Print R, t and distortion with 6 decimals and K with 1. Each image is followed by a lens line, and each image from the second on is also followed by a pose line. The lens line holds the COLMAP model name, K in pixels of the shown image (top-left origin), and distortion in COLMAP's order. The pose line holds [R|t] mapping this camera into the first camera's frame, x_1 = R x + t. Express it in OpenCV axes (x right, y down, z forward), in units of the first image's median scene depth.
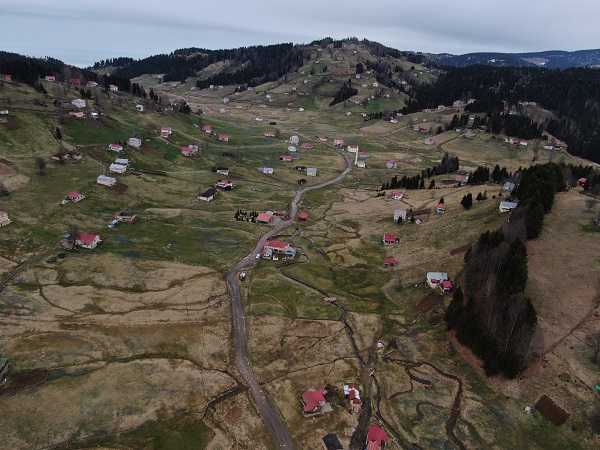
lens RADIAL K [[422.9, 0, 301.3], [0, 422.9, 224.2], [0, 0, 1]] dist [-0.020384, 0.002480]
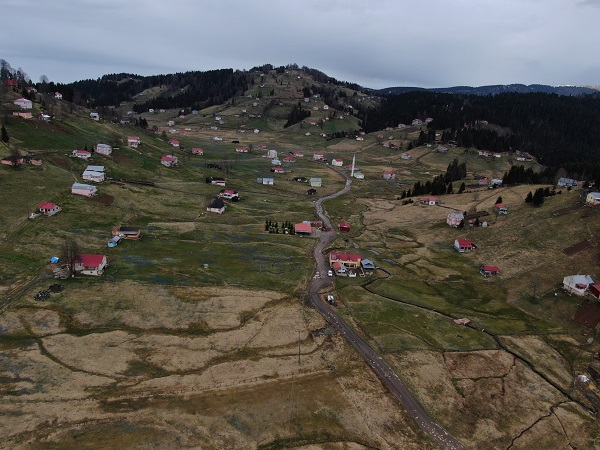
lens RADIAL K [[422.9, 0, 298.6], [0, 422.9, 224.7], [0, 0, 1]] dist [-0.020384, 0.002480]
pose [[0.984887, -0.044545, 0.167370, -0.227088], [0.057443, 0.995674, -0.073025, 0.034490], [-0.163393, 0.081536, 0.983186, 0.225733]]
